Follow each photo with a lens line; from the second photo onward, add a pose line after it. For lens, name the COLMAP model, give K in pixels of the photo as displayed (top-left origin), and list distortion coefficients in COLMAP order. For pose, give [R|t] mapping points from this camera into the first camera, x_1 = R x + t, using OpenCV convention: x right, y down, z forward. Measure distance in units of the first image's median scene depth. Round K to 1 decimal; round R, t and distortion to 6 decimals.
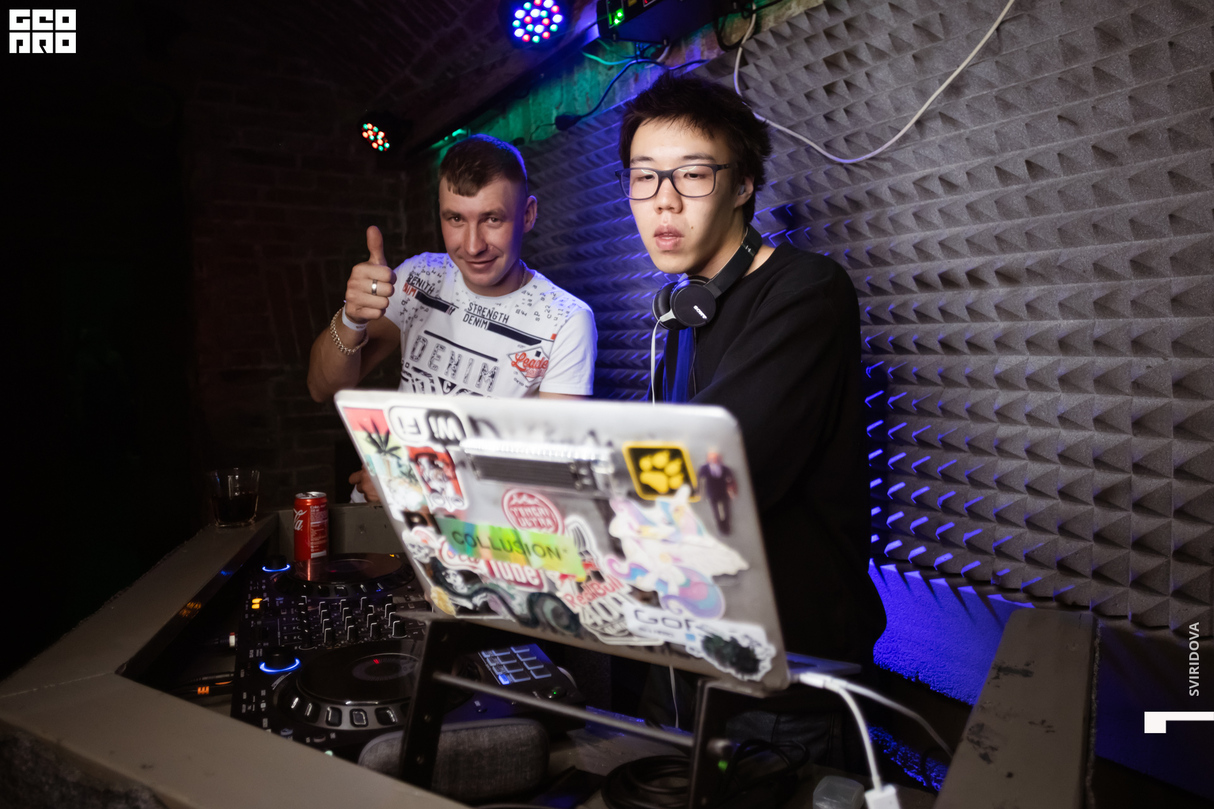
lens RADIAL K [[678.8, 0, 607.0], [0, 678.8, 404.5], [0, 0, 1]] dist [-0.036778, 0.000181]
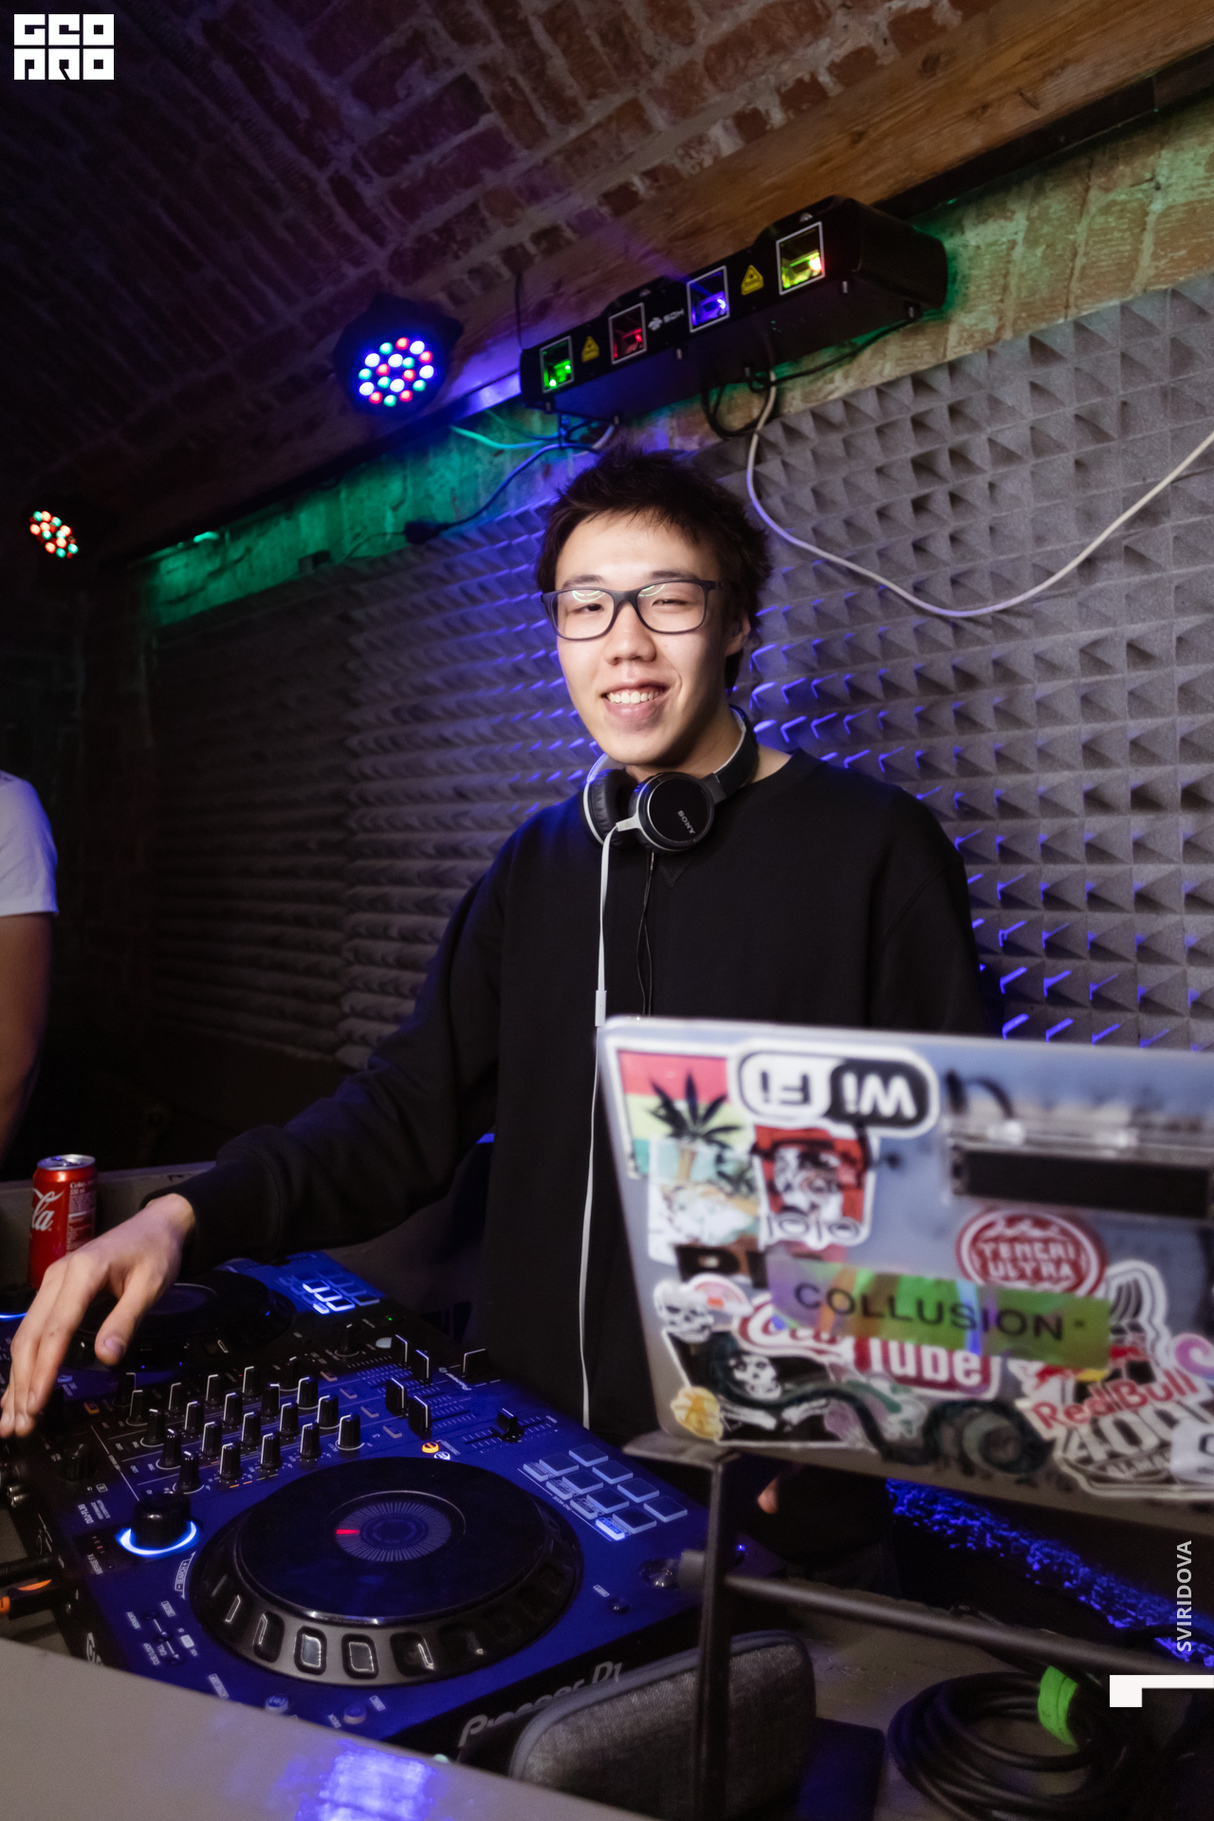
lens RADIAL K [[1082.1, 0, 606.5], [0, 1082.1, 855.7], [0, 0, 1]] dist [0.013845, -0.002623]
pose [[0.990009, 0.012745, 0.140424, -0.126115], [0.002999, 0.993777, -0.111343, -0.012560], [-0.140969, 0.110652, 0.983811, 0.039900]]
